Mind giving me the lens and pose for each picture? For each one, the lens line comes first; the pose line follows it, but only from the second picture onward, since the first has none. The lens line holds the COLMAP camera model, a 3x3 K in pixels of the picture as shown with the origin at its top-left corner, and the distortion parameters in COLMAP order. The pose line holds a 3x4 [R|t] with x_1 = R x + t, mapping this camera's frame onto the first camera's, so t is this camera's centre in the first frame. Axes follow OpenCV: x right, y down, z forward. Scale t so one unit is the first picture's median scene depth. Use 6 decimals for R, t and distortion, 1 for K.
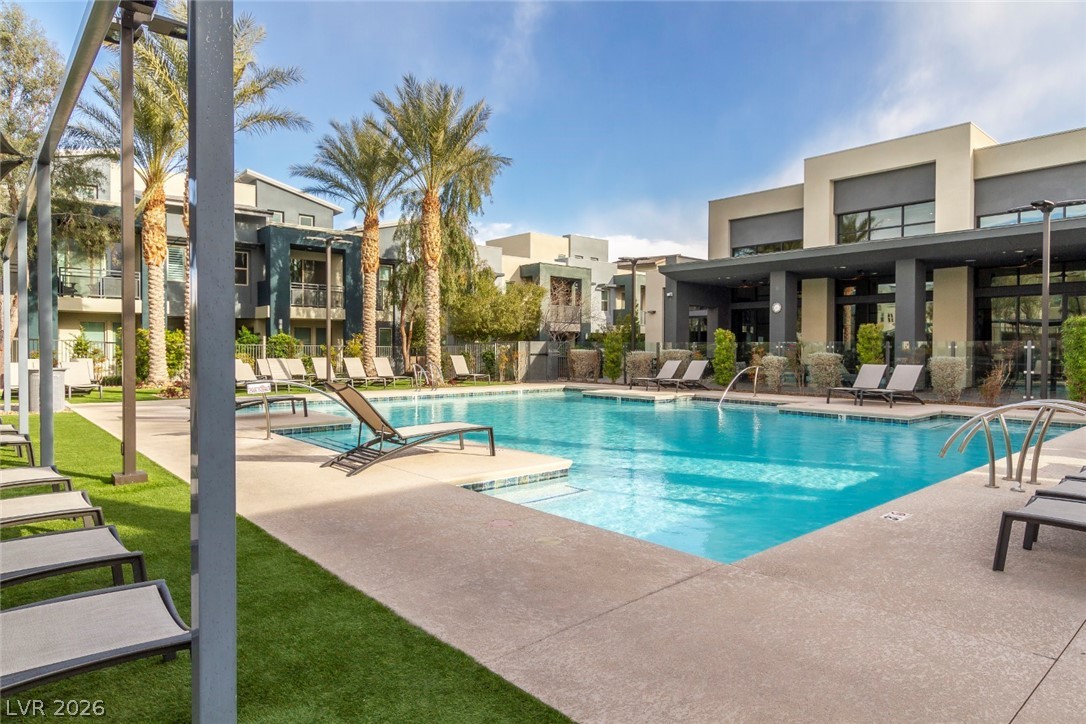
lens RADIAL K [[644.3, 0, 540.1], [0, 644.3, 355.3], [0, 0, 1]] dist [-0.005317, -0.000130]
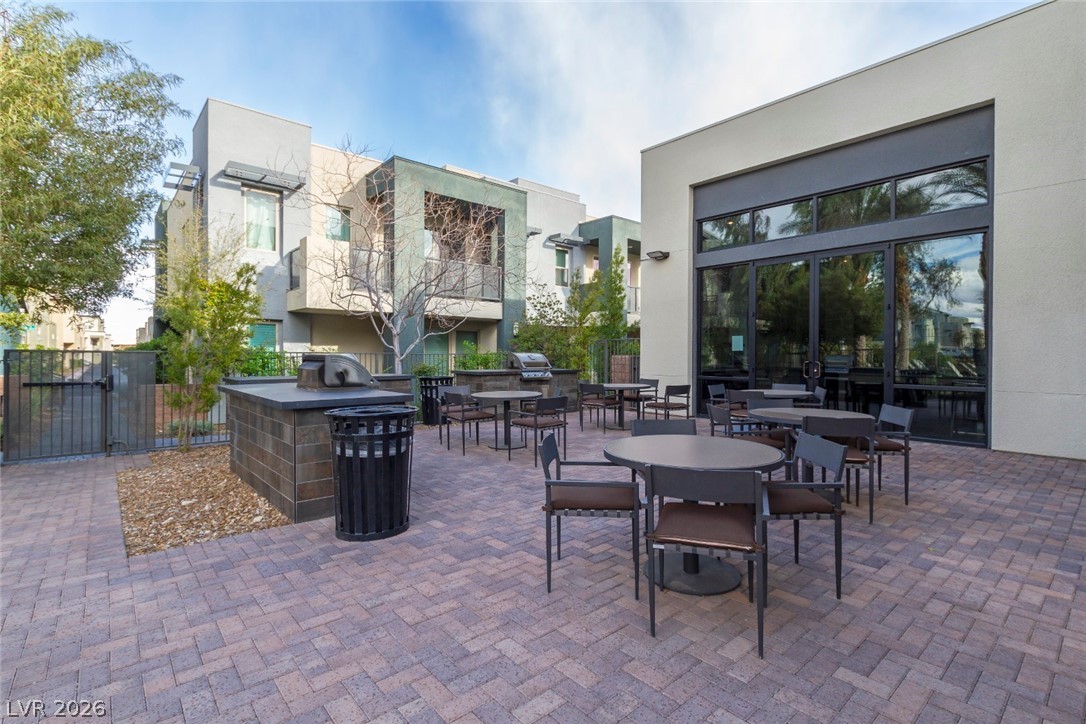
lens RADIAL K [[515.1, 0, 540.8], [0, 515.1, 340.3], [0, 0, 1]] dist [-0.000024, -0.000067]
pose [[0.999970, 0.005217, -0.005812, 0.141257], [-0.005308, 0.999862, -0.015750, -0.021869], [0.005729, 0.015780, 0.999859, 0.924487]]
